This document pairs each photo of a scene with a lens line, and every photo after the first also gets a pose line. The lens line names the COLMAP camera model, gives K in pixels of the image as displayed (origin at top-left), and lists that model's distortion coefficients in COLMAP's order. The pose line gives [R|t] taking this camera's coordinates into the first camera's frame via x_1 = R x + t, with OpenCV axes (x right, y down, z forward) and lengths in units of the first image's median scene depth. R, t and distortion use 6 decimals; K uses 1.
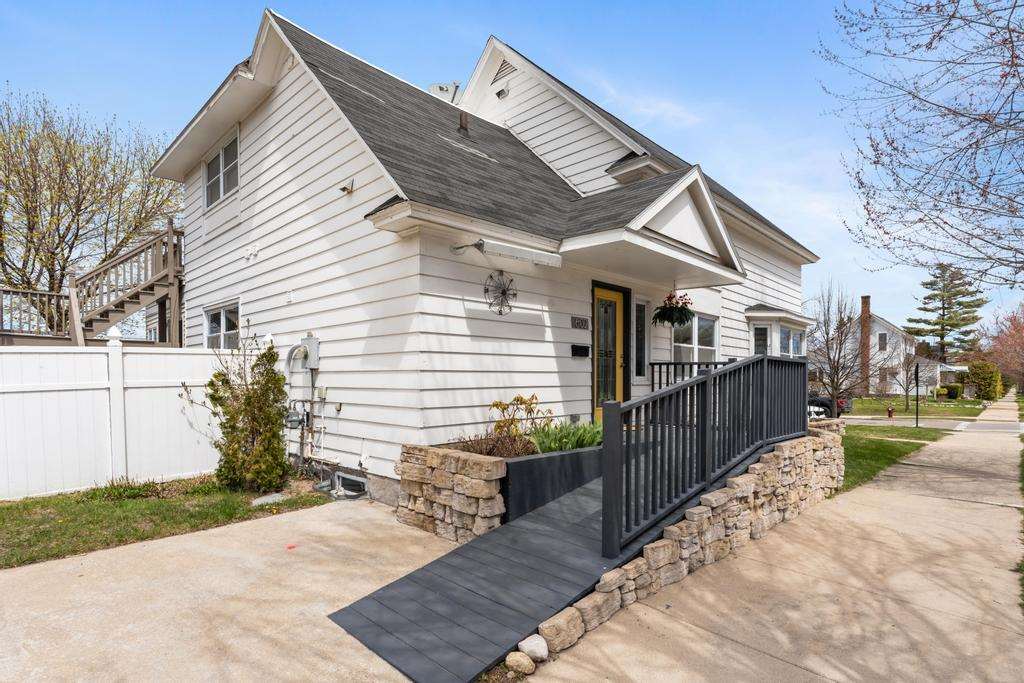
lens RADIAL K [[518.4, 0, 507.7], [0, 518.4, 383.8], [0, 0, 1]] dist [0.000310, 0.000016]
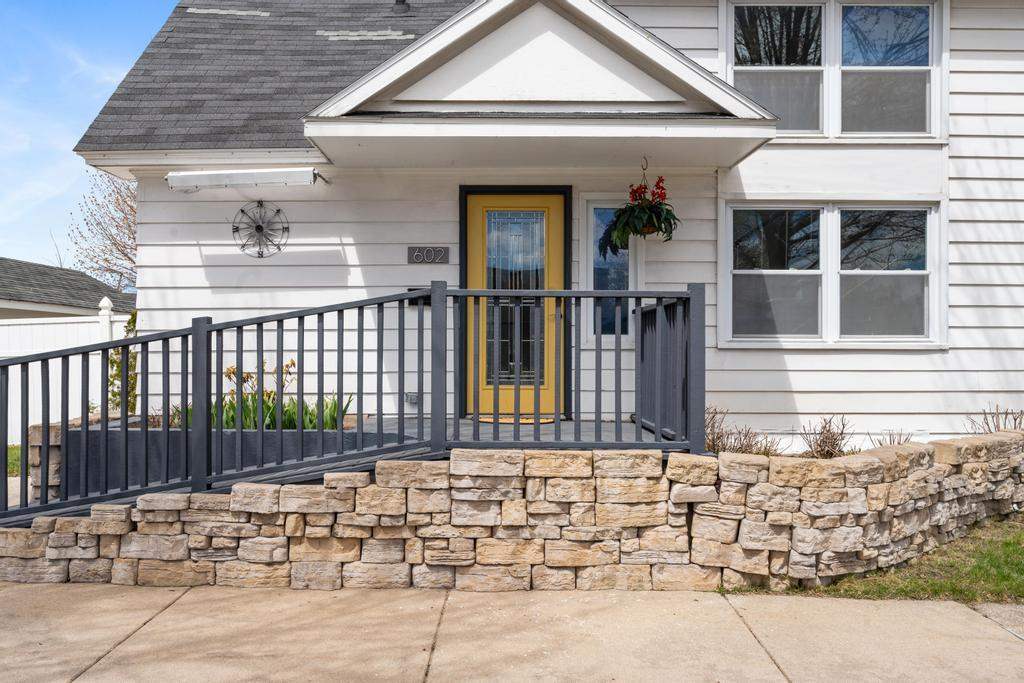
lens RADIAL K [[833.4, 0, 511.8], [0, 833.4, 344.8], [0, 0, 1]] dist [0.001699, 0.000608]
pose [[0.703386, -0.009938, -0.710739, 1.089055], [-0.005304, 0.999801, -0.019229, 0.019242], [0.710789, 0.017295, 0.703193, 0.372011]]
